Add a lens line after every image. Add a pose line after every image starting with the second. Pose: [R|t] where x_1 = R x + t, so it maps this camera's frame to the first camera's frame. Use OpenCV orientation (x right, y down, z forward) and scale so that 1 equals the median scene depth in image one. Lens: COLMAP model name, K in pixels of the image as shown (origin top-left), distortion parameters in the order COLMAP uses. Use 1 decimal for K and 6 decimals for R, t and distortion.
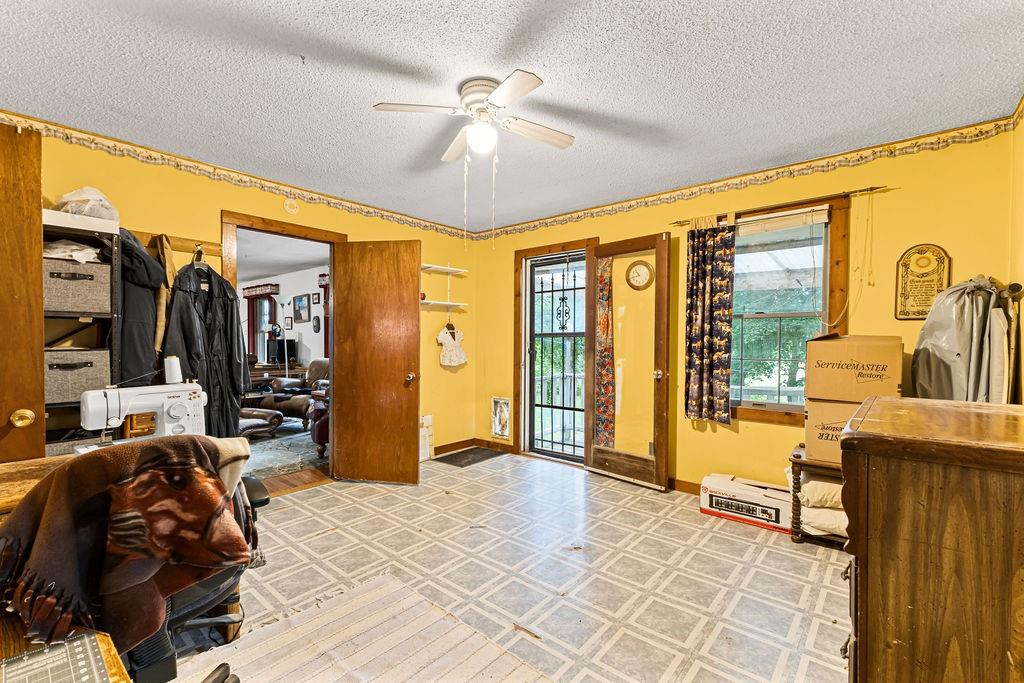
lens RADIAL K [[440.4, 0, 507.8], [0, 440.4, 342.4], [0, 0, 1]] dist [0.000404, -0.000661]
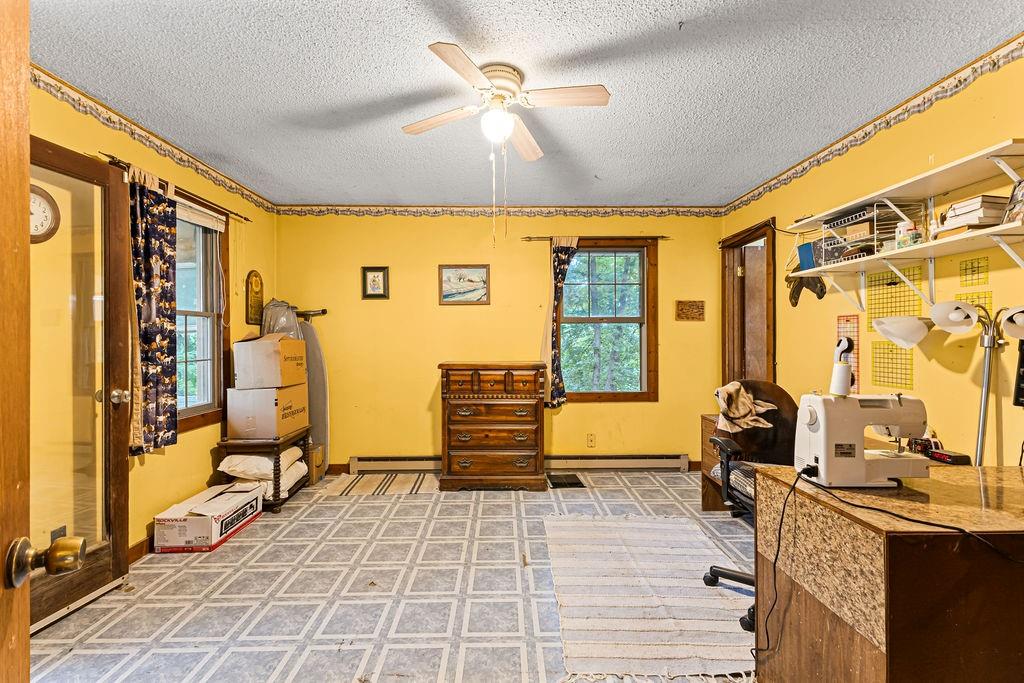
lens RADIAL K [[442.7, 0, 510.2], [0, 442.7, 330.8], [0, 0, 1]] dist [0.004102, 0.000197]
pose [[-0.670695, 0.014124, 0.741599, -0.560405], [0.007266, 0.999896, -0.012471, -0.008032], [-0.741698, -0.002976, -0.670727, 1.168384]]
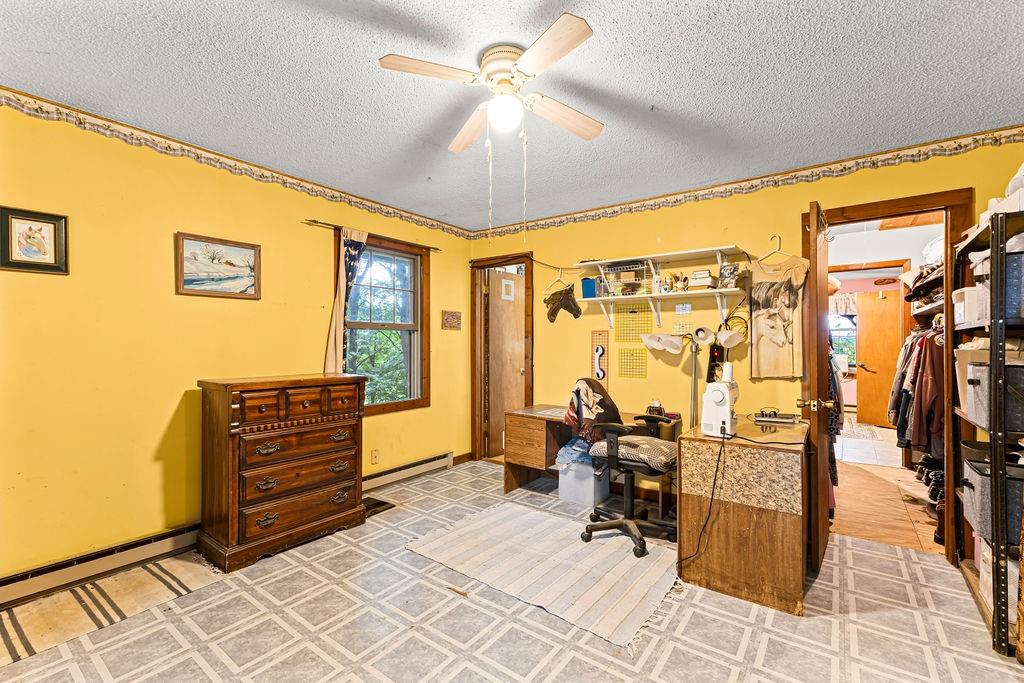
lens RADIAL K [[441.8, 0, 510.7], [0, 441.8, 338.6], [0, 0, 1]] dist [0.012034, 0.000038]
pose [[-0.997320, -0.003346, -0.073088, -0.007711], [-0.003034, 0.999986, -0.004377, -0.015487], [0.073101, -0.004143, -0.997316, 1.346306]]
